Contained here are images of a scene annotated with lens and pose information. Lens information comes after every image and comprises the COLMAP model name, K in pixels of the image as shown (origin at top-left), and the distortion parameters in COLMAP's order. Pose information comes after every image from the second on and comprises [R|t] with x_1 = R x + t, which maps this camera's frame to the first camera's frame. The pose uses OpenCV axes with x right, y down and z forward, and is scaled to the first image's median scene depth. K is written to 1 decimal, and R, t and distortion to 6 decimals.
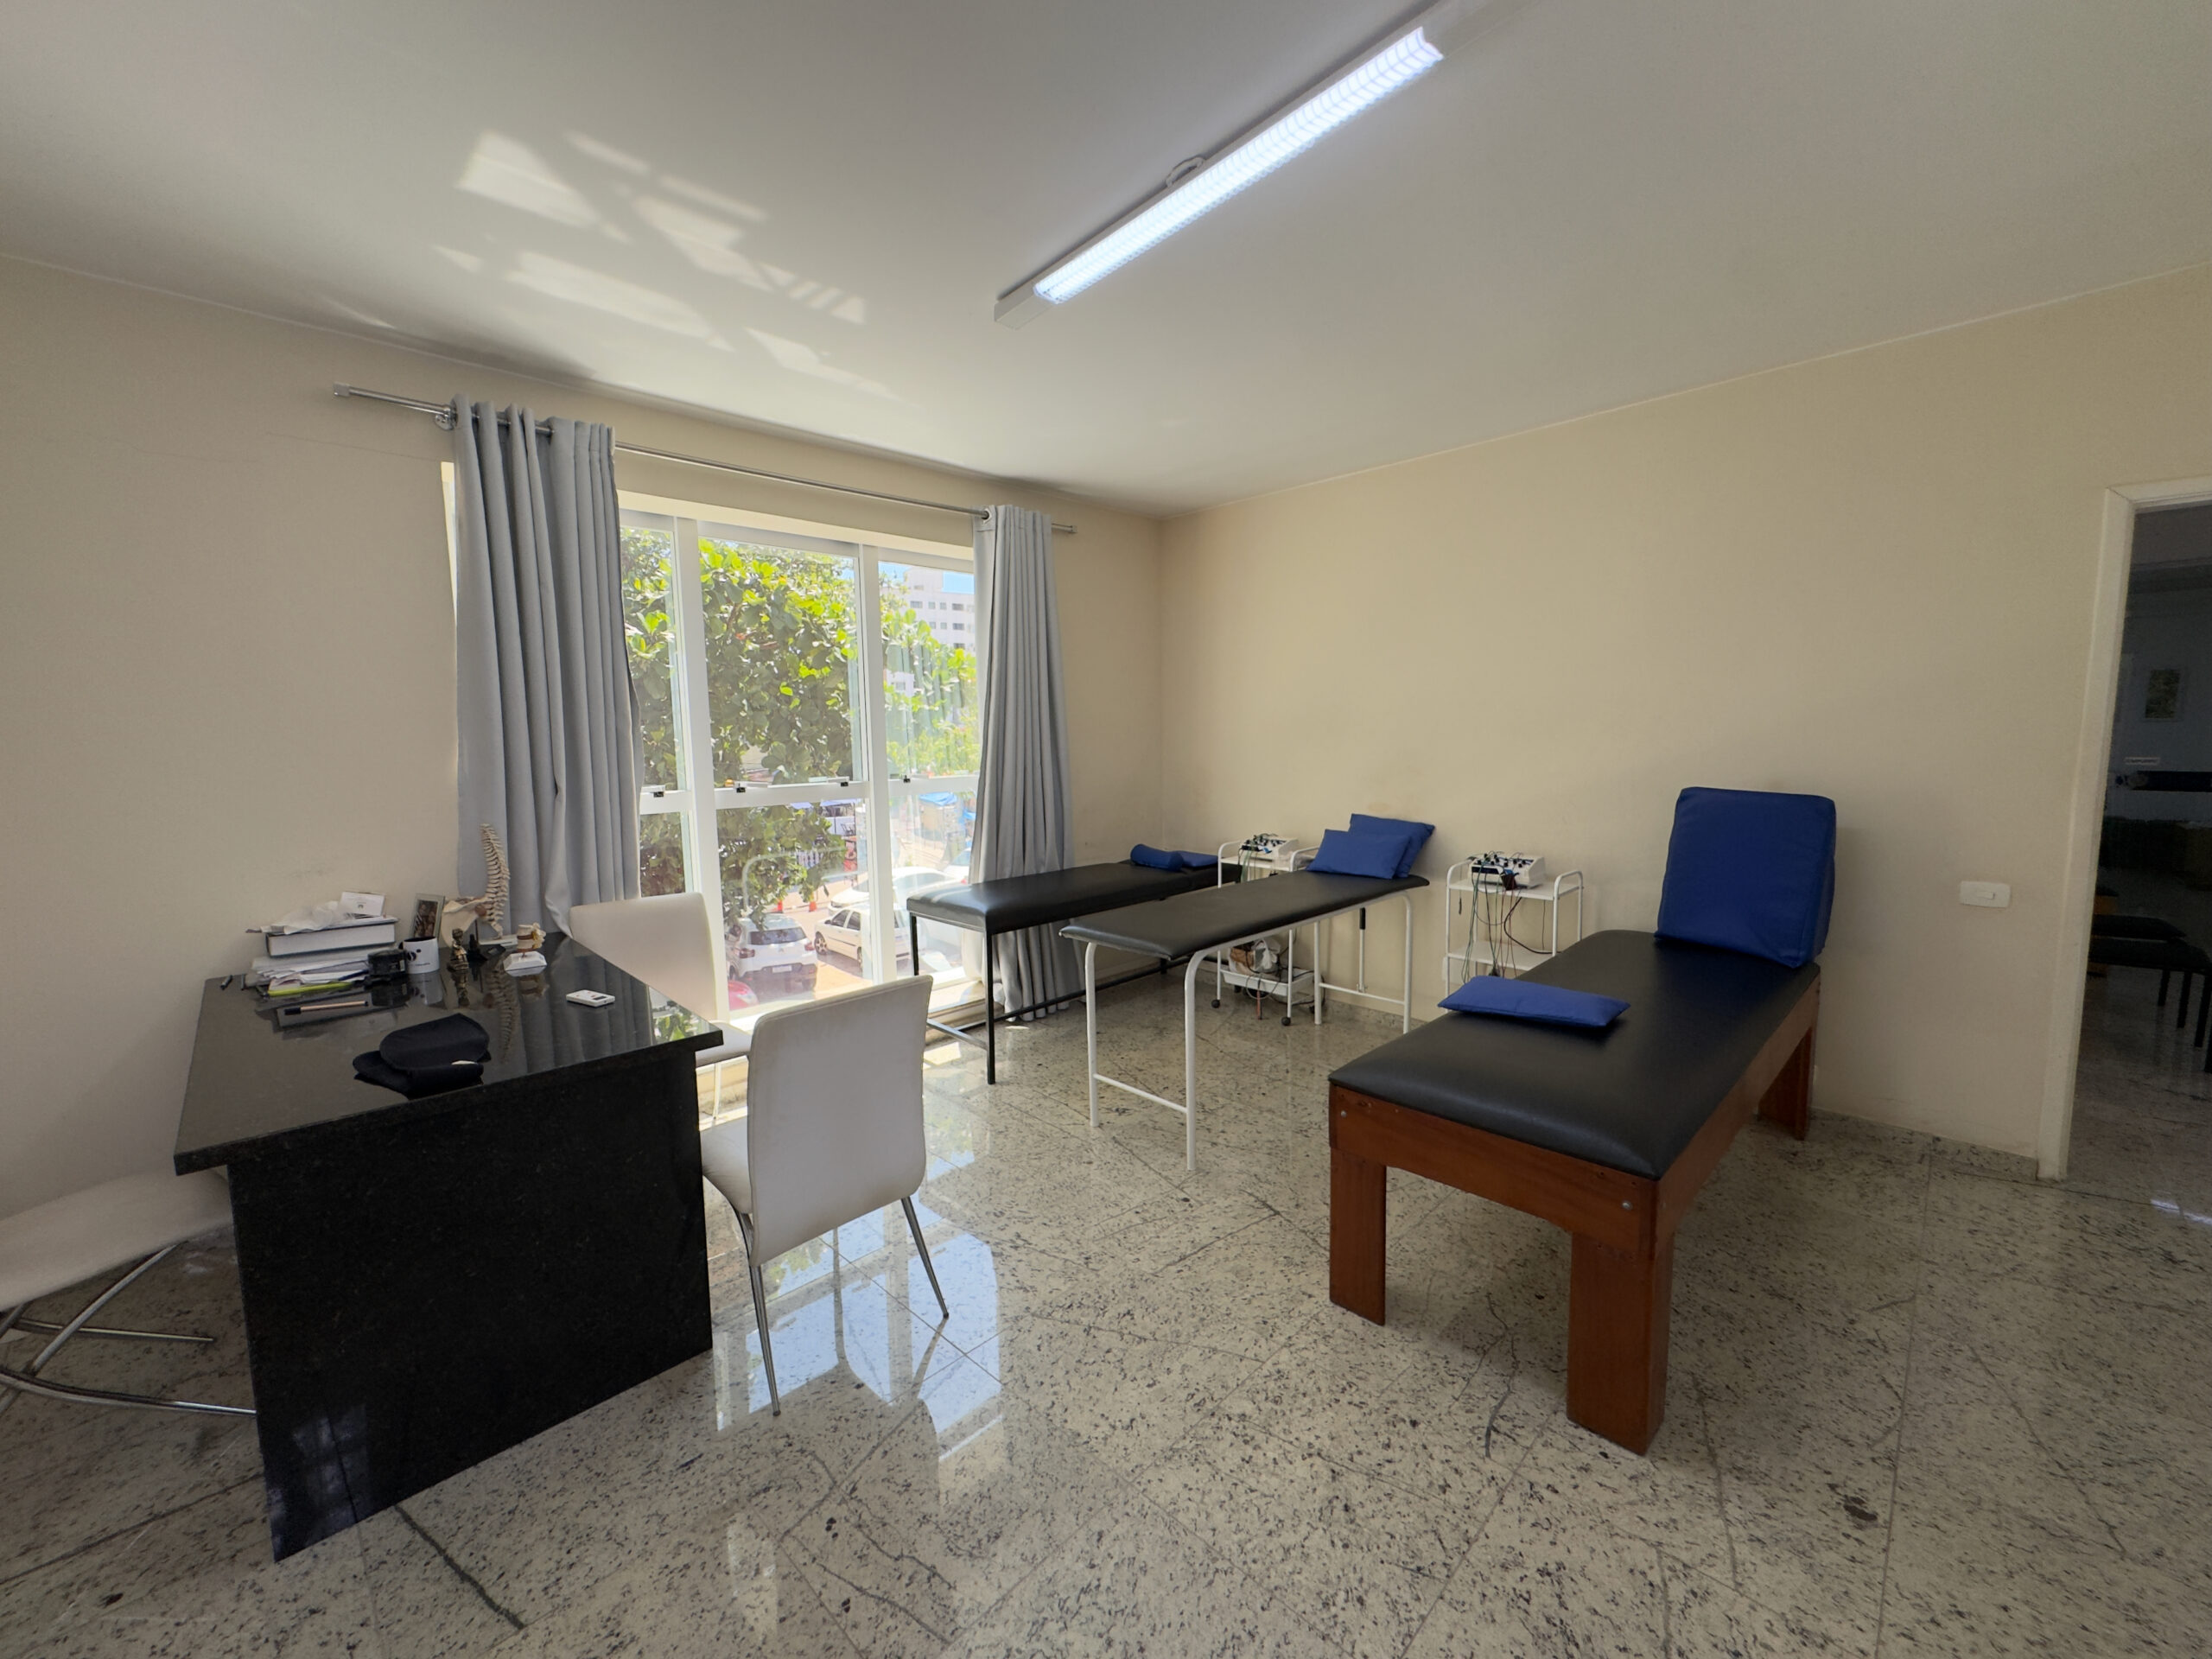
lens RADIAL K [[890.5, 0, 1110.1], [0, 890.5, 818.4], [0, 0, 1]] dist [-0.004448, -0.000358]
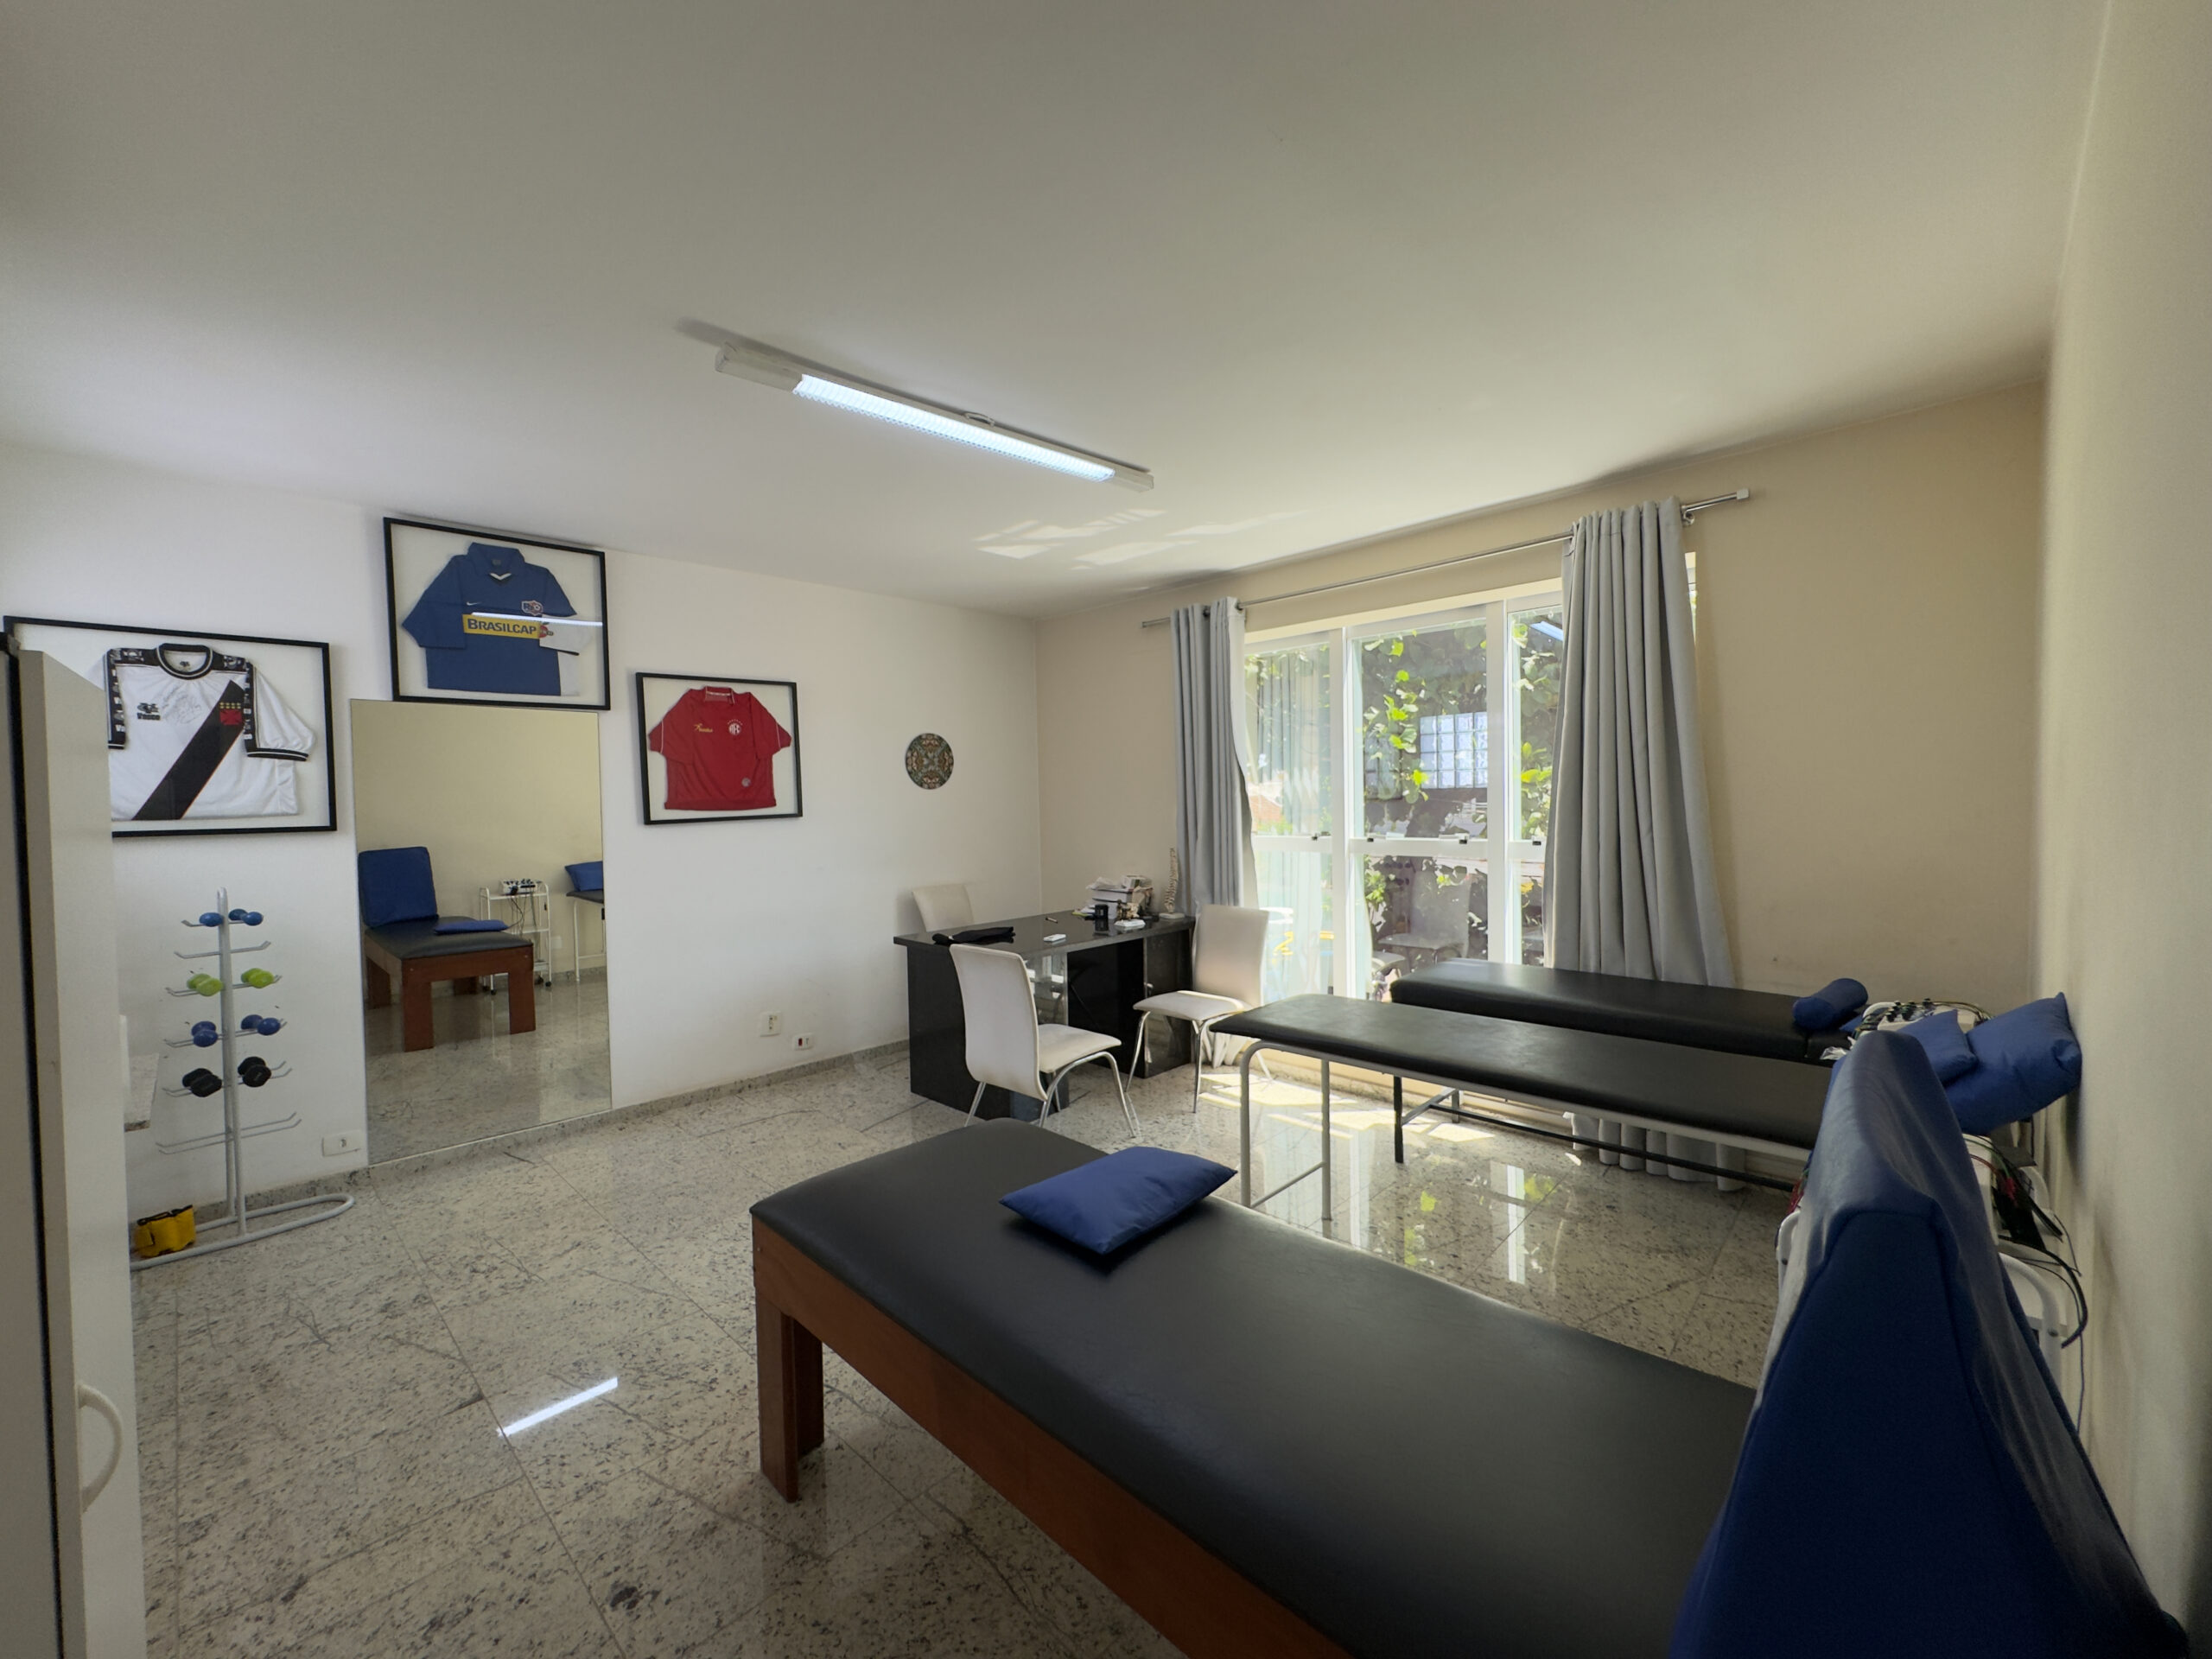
lens RADIAL K [[890.5, 0, 1110.0], [0, 890.5, 826.3], [0, 0, 1]] dist [-0.004448, -0.000358]
pose [[0.011051, 0.050594, -0.998658, 1.756555], [-0.069531, 0.996341, 0.049708, -0.193603], [0.997519, 0.068889, 0.014529, 1.420373]]
